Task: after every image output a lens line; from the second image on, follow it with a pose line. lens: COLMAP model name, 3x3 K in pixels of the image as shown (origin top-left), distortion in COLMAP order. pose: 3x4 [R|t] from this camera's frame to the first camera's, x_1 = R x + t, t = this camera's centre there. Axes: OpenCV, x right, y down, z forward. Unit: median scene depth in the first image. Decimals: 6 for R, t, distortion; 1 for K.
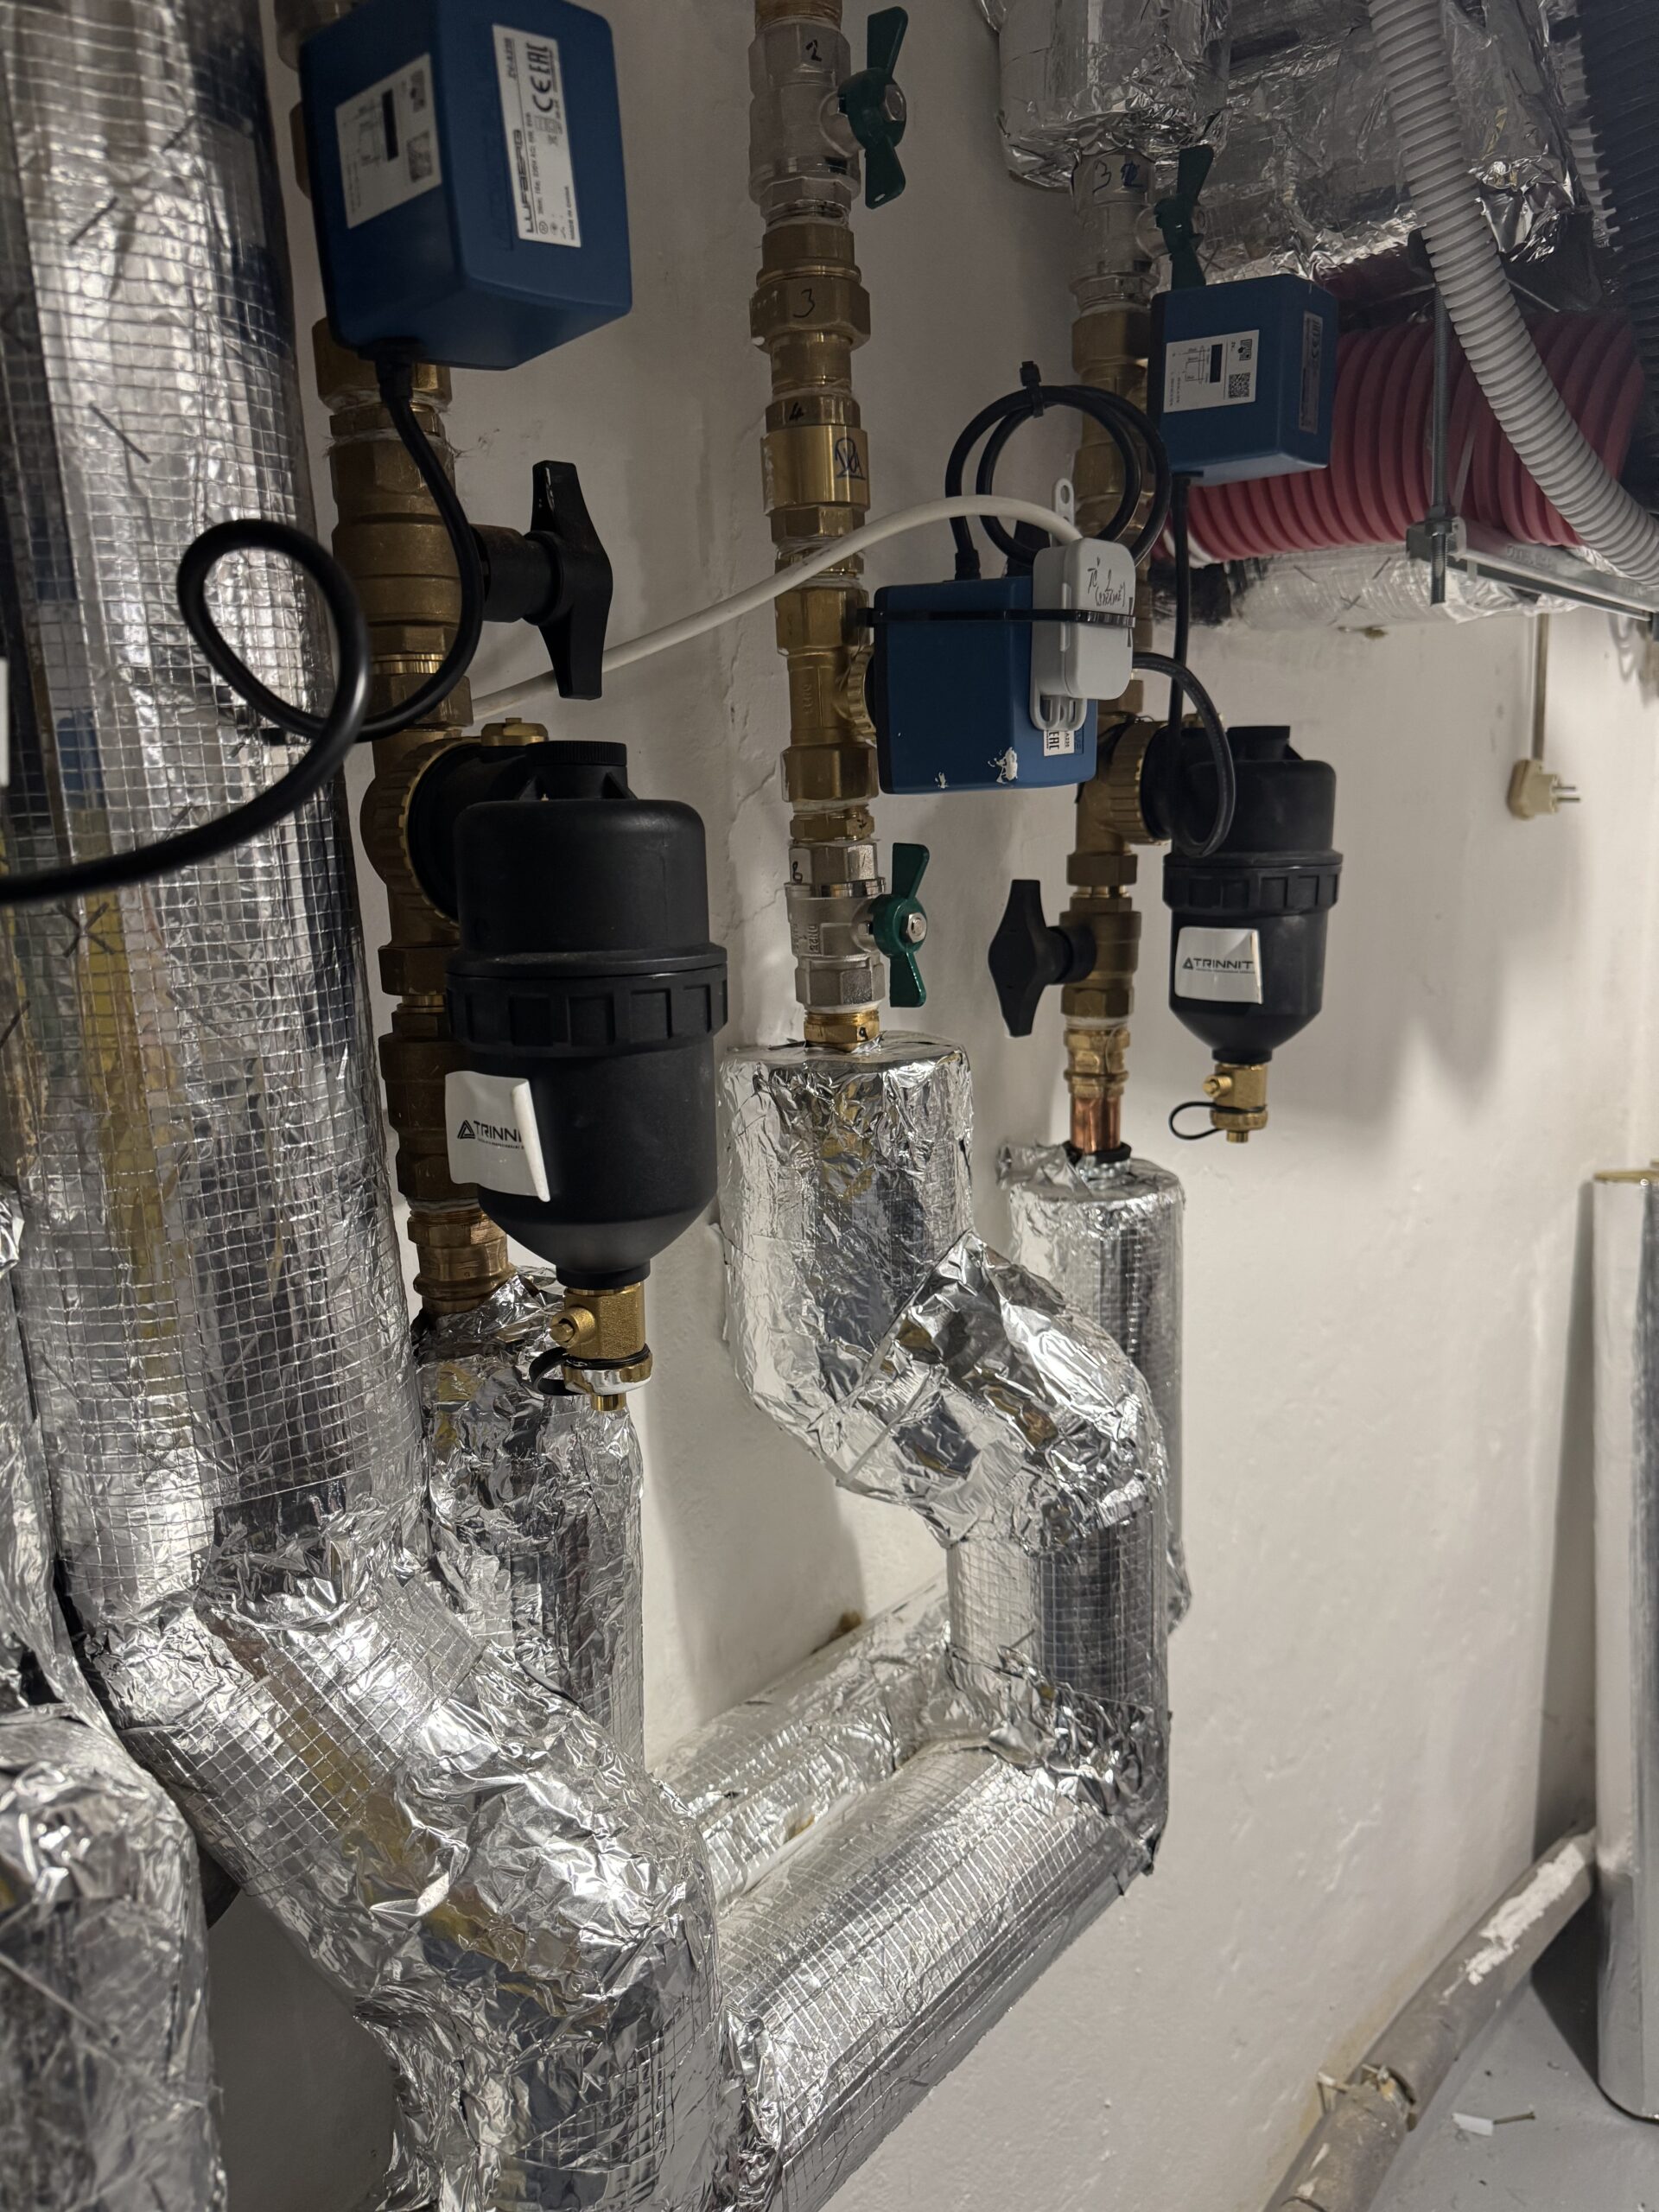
lens RADIAL K [[1600.0, 0, 831.5], [0, 1600.0, 1109.9], [0, 0, 1]] dist [0.086802, 0.001584]
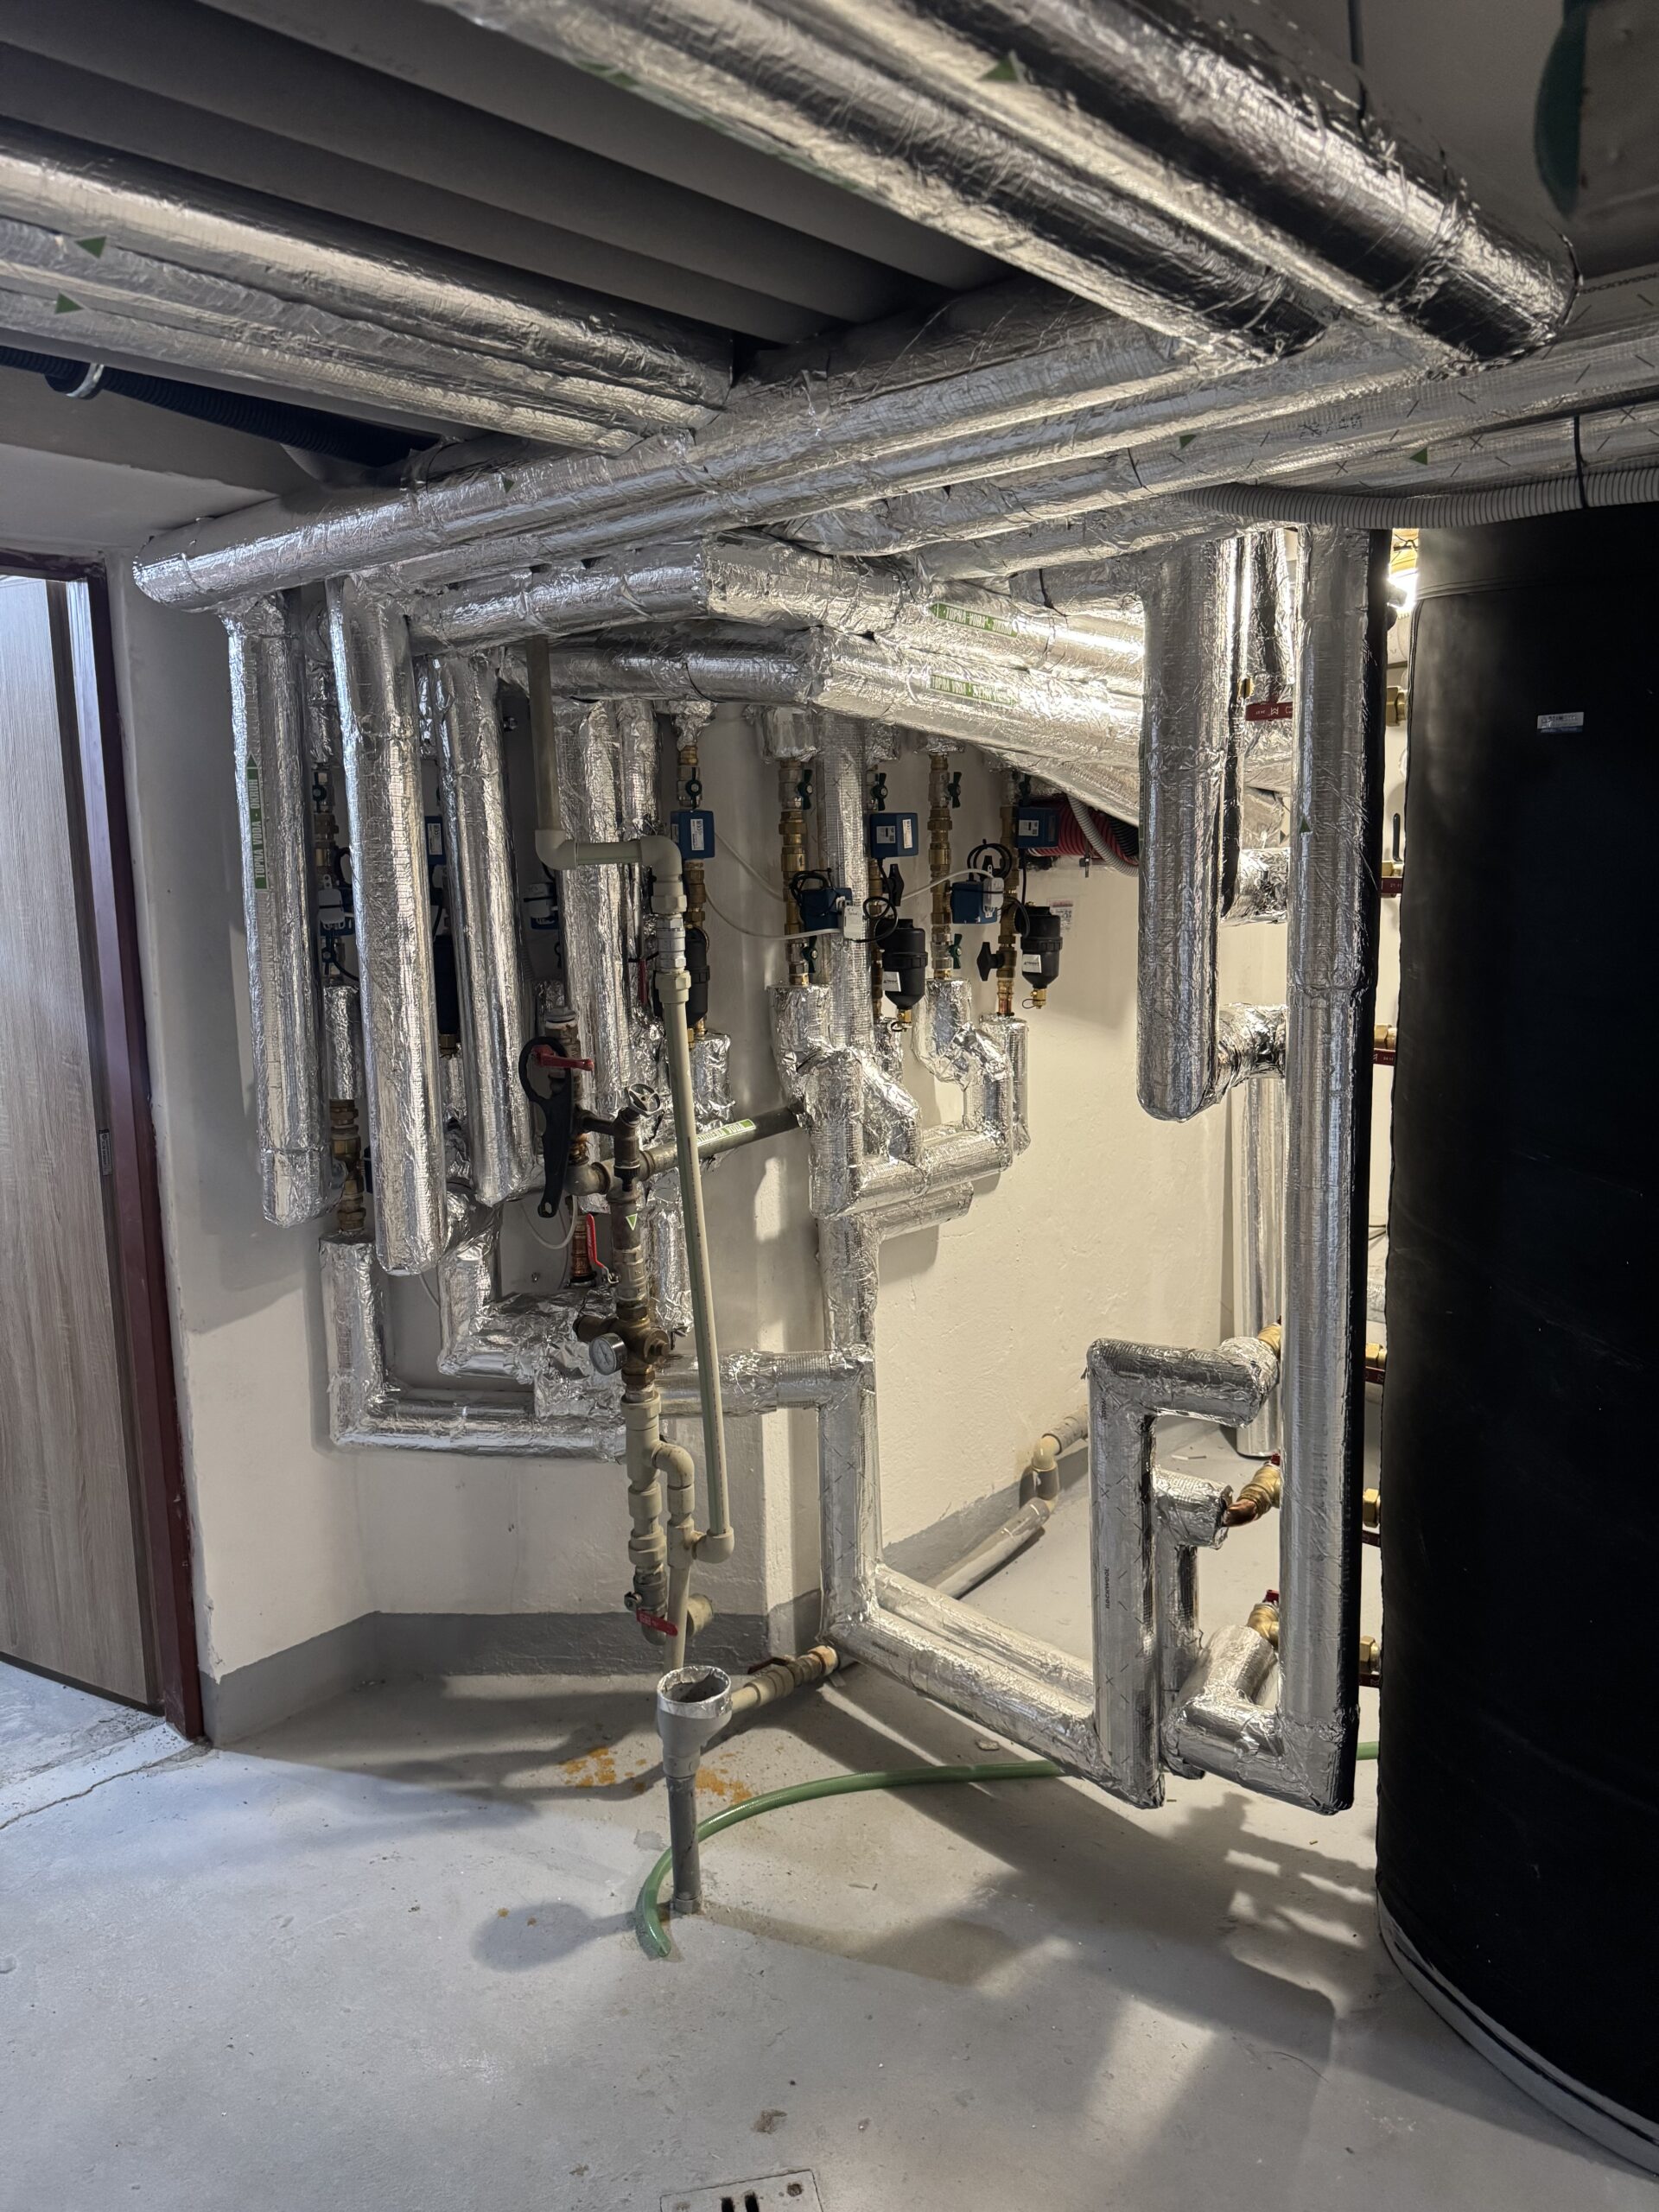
lens RADIAL K [[1600.0, 0, 825.5], [0, 1600.0, 1110.3], [0, 0, 1]] dist [0.086802, 0.001584]
pose [[0.999505, 0.020983, -0.023444, -0.190614], [-0.021774, 0.999184, -0.034028, 0.451051], [0.022711, 0.034521, 0.999146, -3.203751]]
